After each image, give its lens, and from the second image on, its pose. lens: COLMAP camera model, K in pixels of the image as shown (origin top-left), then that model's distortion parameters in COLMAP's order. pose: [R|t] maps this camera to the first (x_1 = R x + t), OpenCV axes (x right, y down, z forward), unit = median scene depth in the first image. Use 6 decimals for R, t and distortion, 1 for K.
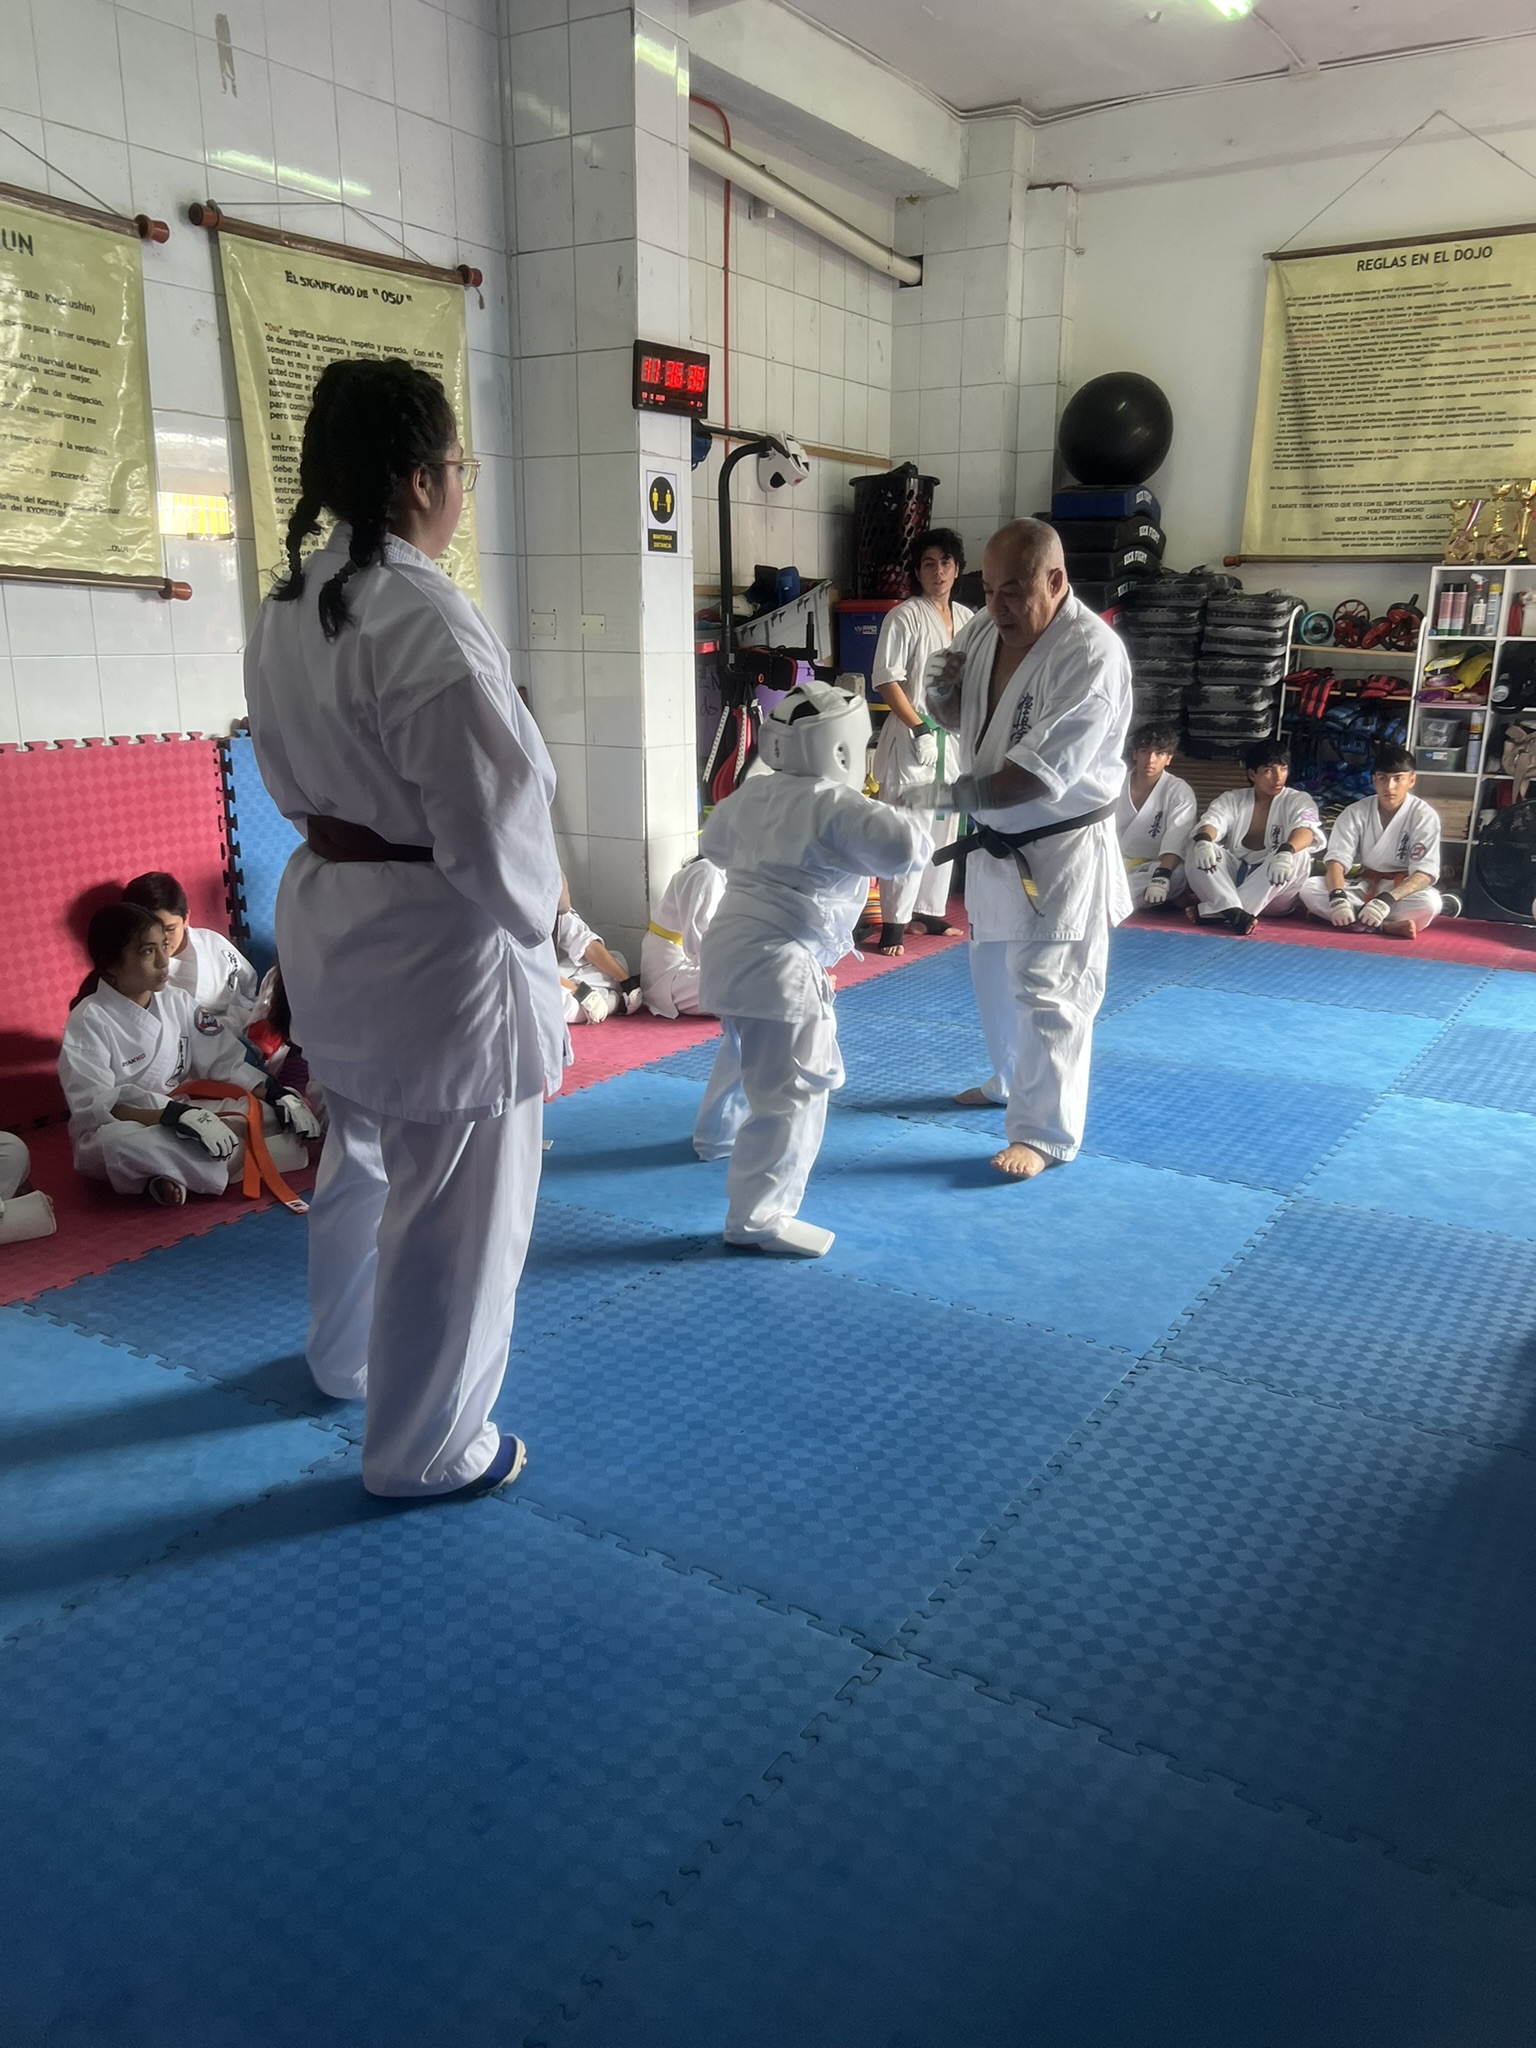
lens RADIAL K [[1545.1, 0, 780.0], [0, 1545.1, 1031.9], [0, 0, 1]] dist [0.035023, -0.042965]
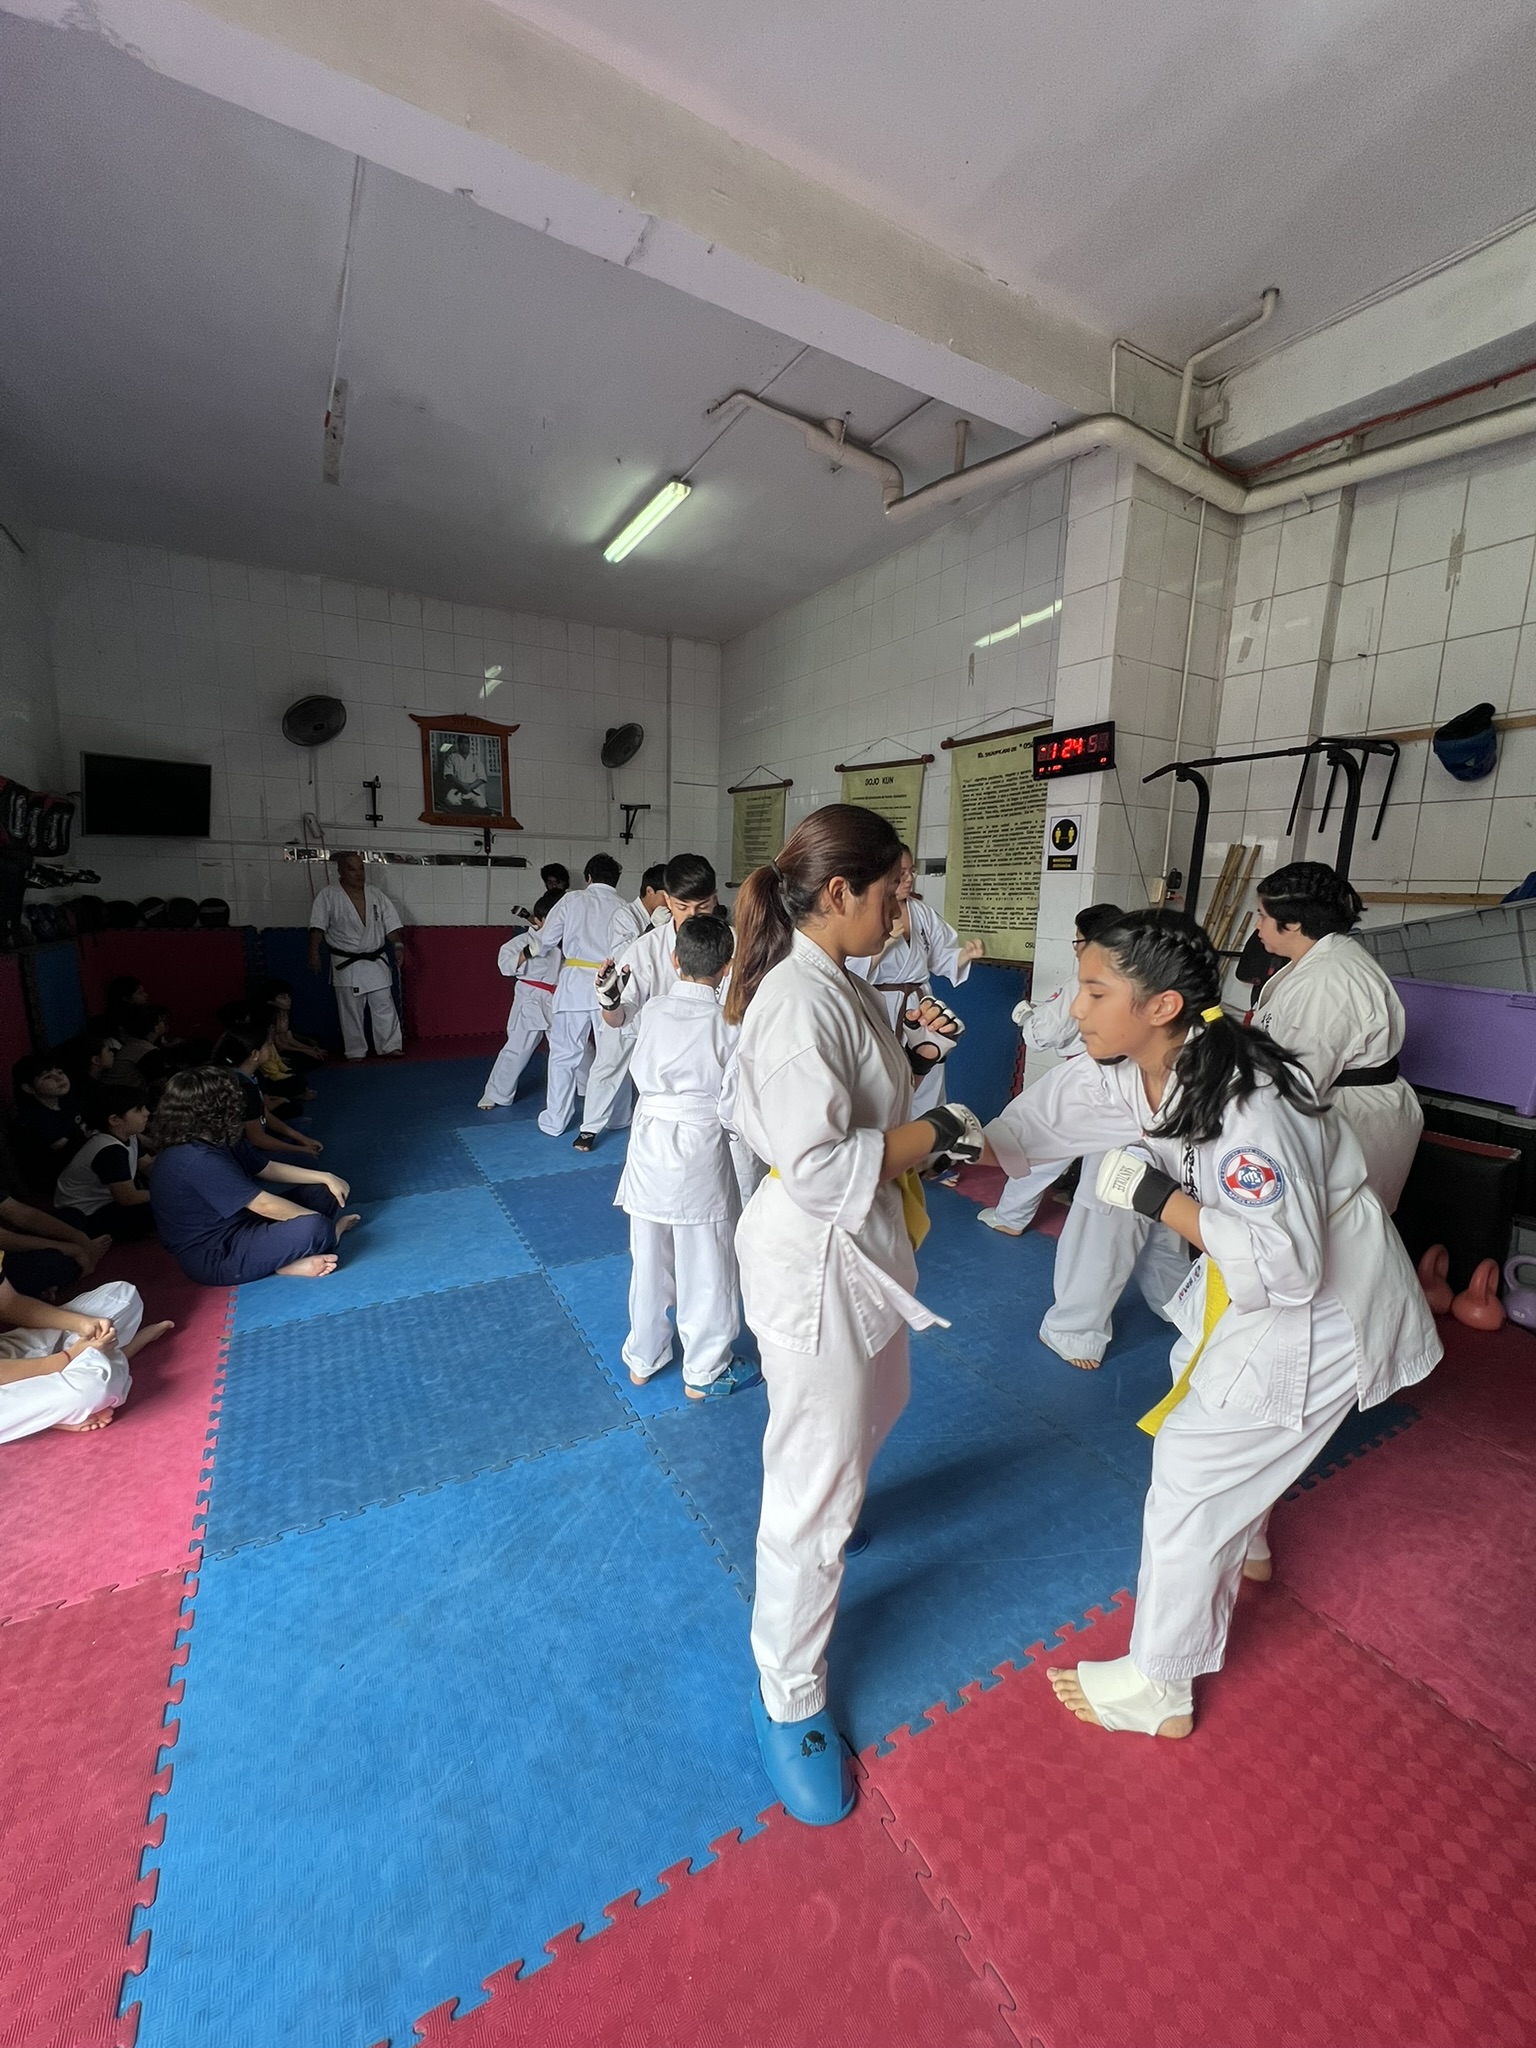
lens RADIAL K [[820.0, 0, 761.7], [0, 820.0, 1021.0], [0, 0, 1]] dist [-0.000119, 0.000303]
pose [[-0.470484, 0.121189, -0.874047, 0.549419], [-0.259083, 0.927896, 0.268115, -0.237634], [0.843517, 0.352594, -0.405162, 0.853680]]
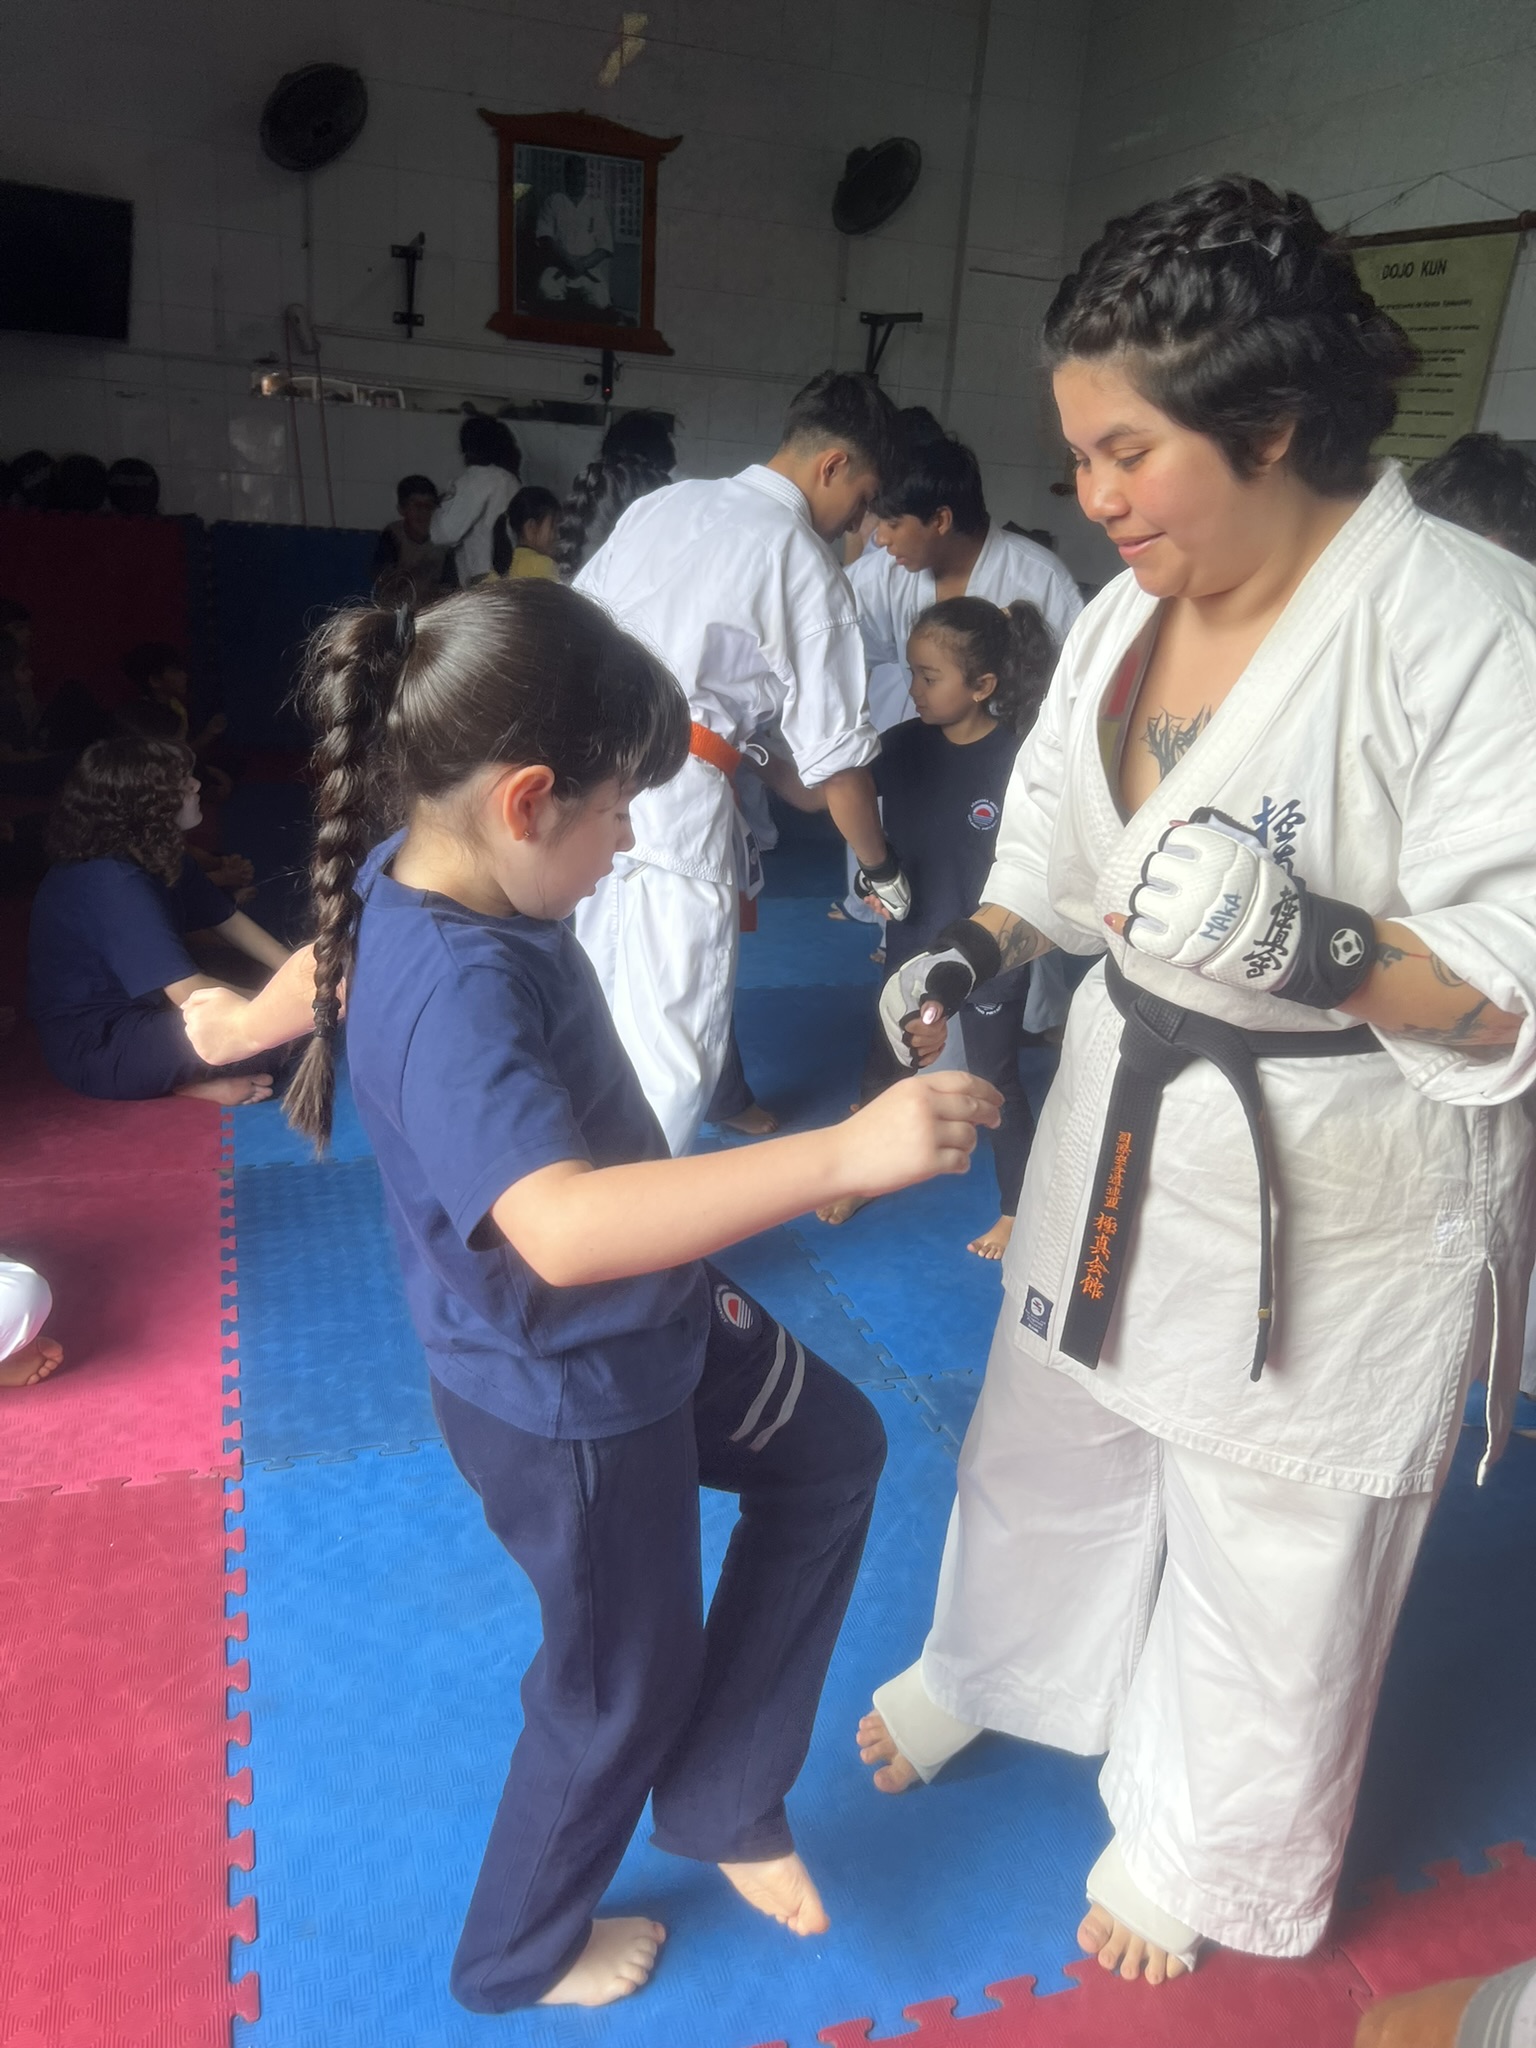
lens RADIAL K [[1545.1, 0, 782.7], [0, 1545.1, 1033.6], [0, 0, 1]] dist [0.035023, -0.042965]
pose [[-0.618398, 0.200733, -0.759796, 0.577923], [-0.283601, 0.844674, 0.453979, -0.213370], [0.732908, 0.496218, -0.465416, 0.842851]]
